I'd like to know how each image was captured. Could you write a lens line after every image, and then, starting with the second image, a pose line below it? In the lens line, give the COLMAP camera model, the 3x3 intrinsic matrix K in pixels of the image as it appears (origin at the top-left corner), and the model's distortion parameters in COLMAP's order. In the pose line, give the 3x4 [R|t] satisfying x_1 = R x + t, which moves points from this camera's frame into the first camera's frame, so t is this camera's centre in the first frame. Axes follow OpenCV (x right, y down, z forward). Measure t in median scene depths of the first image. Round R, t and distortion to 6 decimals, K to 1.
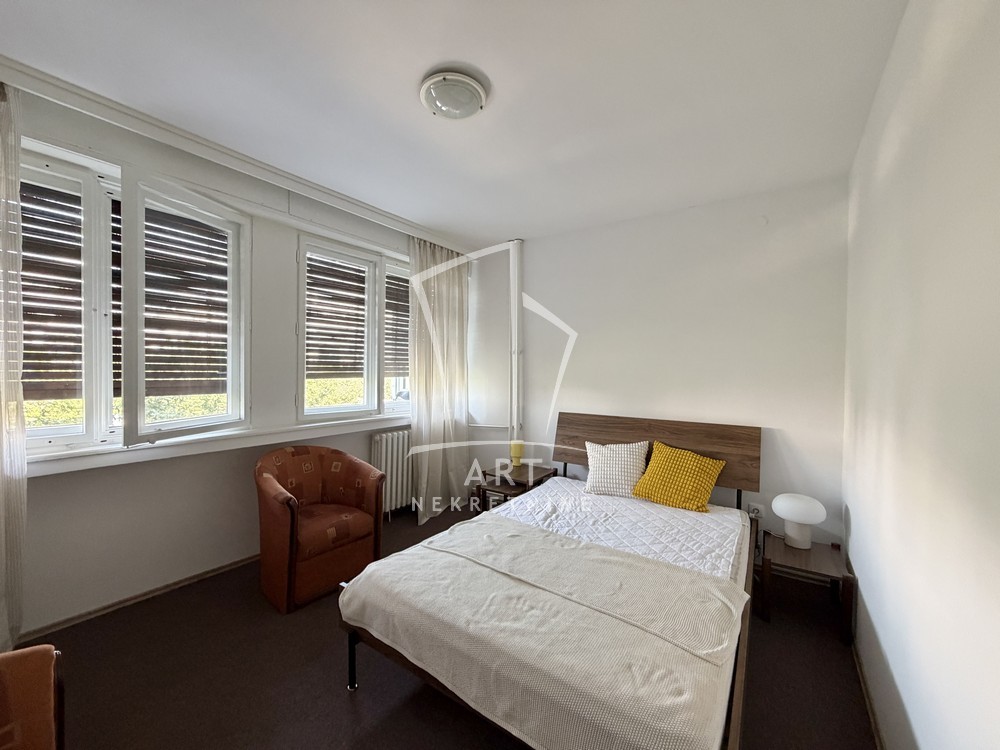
lens RADIAL K [[399.0, 0, 495.3], [0, 399.0, 376.4], [0, 0, 1]] dist [0.000353, 0.000091]
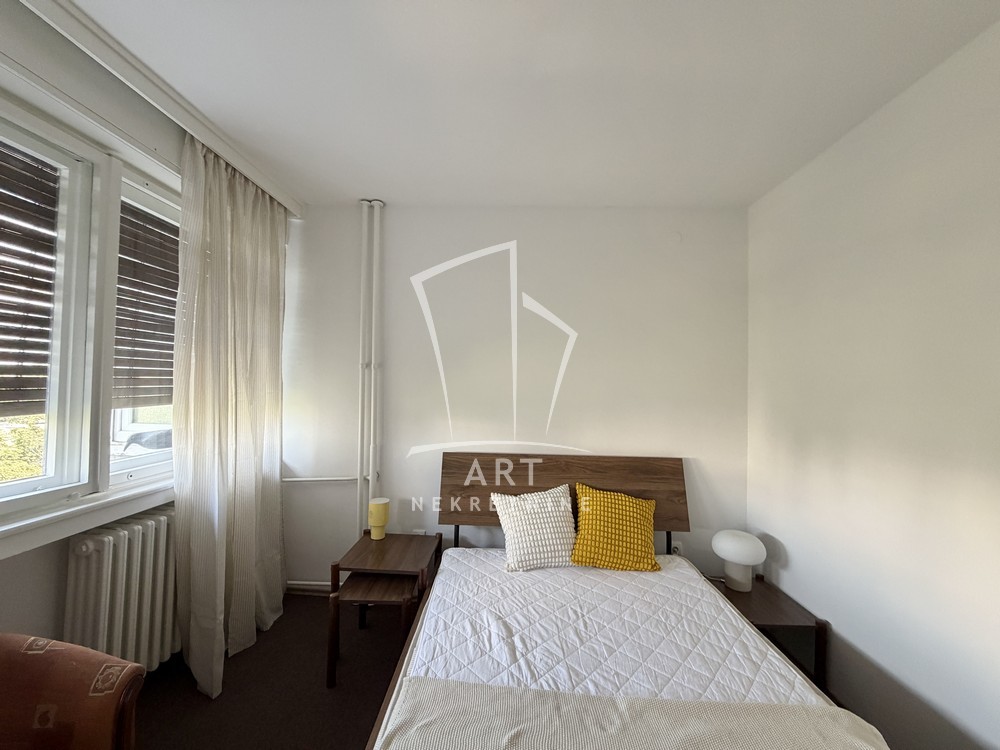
lens RADIAL K [[402.8, 0, 496.7], [0, 402.8, 375.7], [0, 0, 1]] dist [-0.001025, 0.000040]
pose [[0.836996, 0.015502, 0.546989, -0.163268], [-0.001556, 0.999662, -0.025950, -0.029841], [-0.547207, 0.020870, 0.836737, 0.366621]]
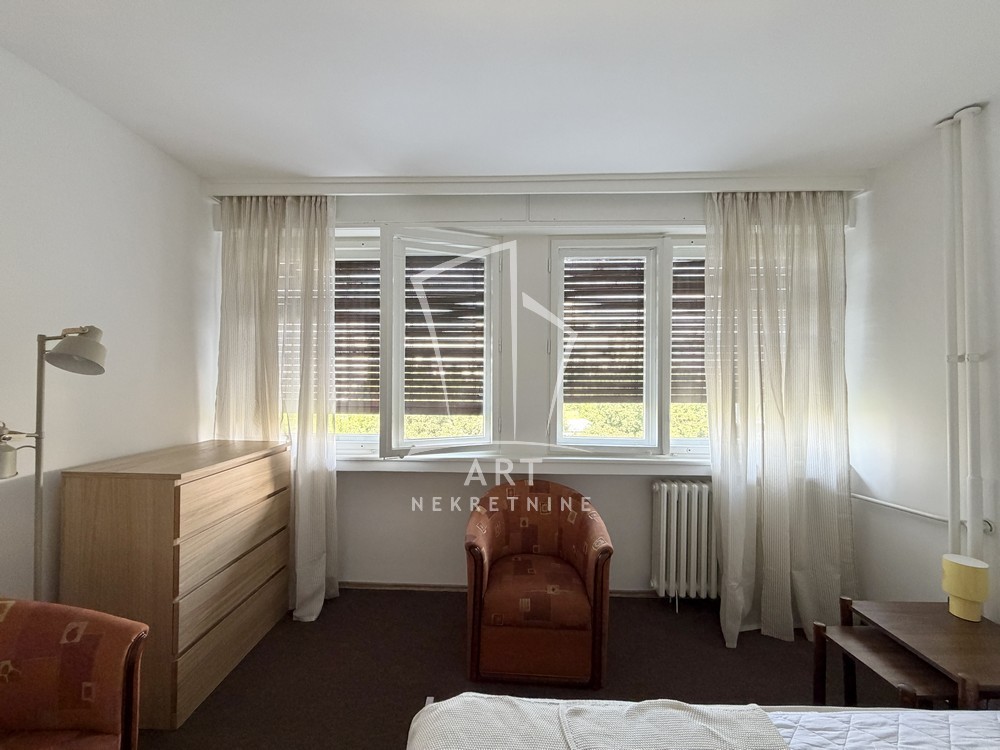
lens RADIAL K [[399.0, 0, 495.3], [0, 399.0, 376.4], [0, 0, 1]] dist [0.000353, 0.000091]
pose [[0.554125, -0.018095, -0.832237, 0.150828], [-0.014149, 0.999415, -0.031150, -0.020448], [0.832313, 0.029036, 0.553545, 0.356364]]
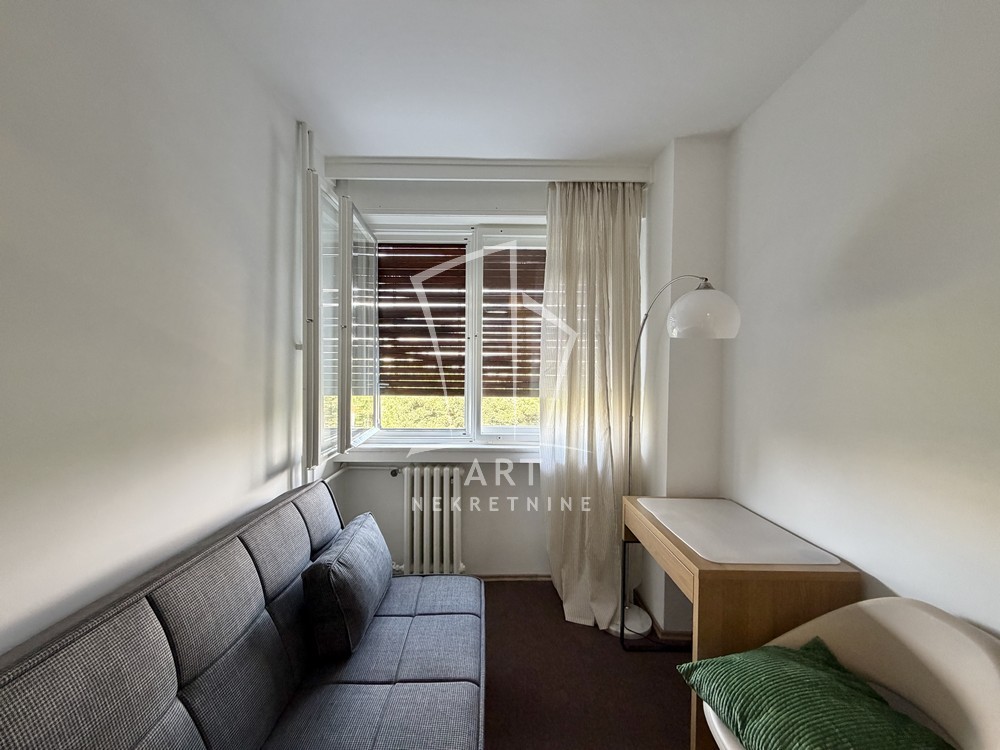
lens RADIAL K [[399.0, 0, 495.3], [0, 399.0, 376.4], [0, 0, 1]] dist [0.000353, 0.000091]
pose [[0.582991, 0.013007, -0.812375, 0.326353], [-0.018425, 0.999826, 0.002787, -0.039864], [0.812270, 0.013343, 0.583129, 0.643750]]
